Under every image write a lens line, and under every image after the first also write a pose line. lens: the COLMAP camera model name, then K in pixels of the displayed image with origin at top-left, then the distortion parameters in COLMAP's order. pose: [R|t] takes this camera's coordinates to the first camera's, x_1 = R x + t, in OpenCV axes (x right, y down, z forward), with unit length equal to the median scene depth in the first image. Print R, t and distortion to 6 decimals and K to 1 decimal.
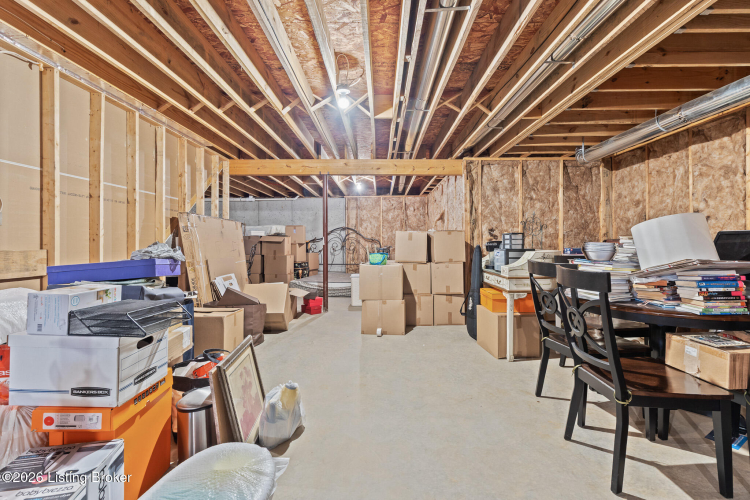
lens RADIAL K [[335.6, 0, 377.5], [0, 335.6, 249.7], [0, 0, 1]] dist [0.000660, 0.000051]
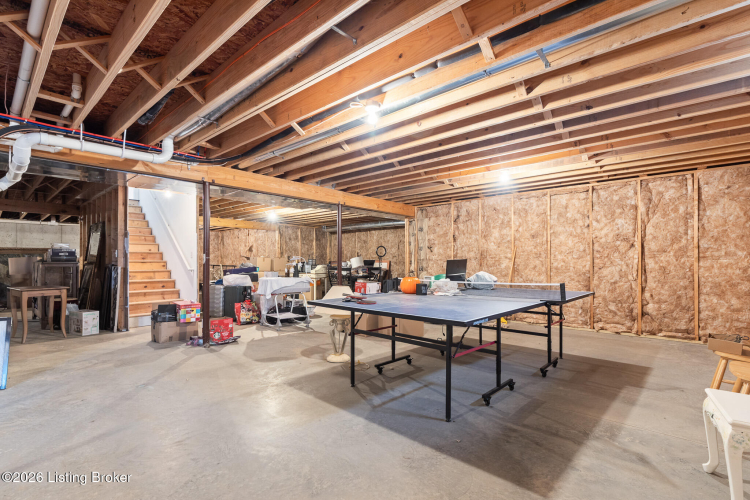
lens RADIAL K [[357.3, 0, 377.1], [0, 357.3, 266.2], [0, 0, 1]] dist [0.002622, 0.000696]
pose [[0.663827, -0.001323, 0.747885, -0.913101], [0.013492, 0.999857, -0.010207, 0.028249], [-0.747765, 0.016866, 0.663750, -0.864334]]
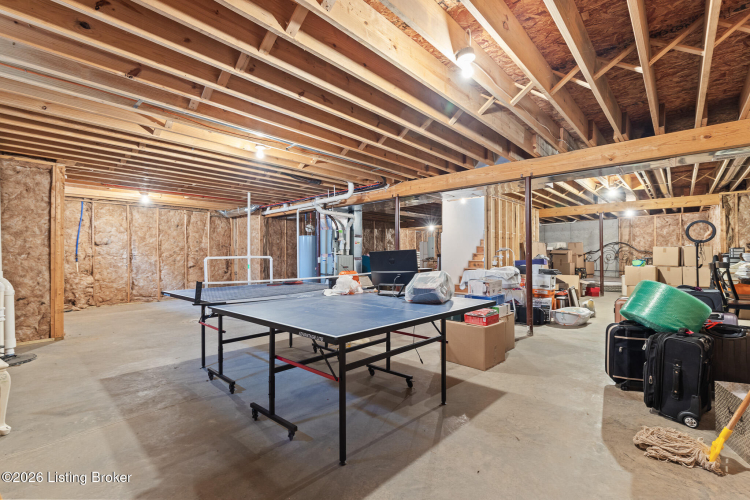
lens RADIAL K [[335.6, 0, 377.5], [0, 335.6, 249.7], [0, 0, 1]] dist [0.000660, 0.000051]
pose [[0.744192, -0.012357, -0.667851, 0.116516], [-0.011902, 0.999425, -0.031755, 0.021229], [0.667859, 0.031580, 0.743617, -0.878620]]
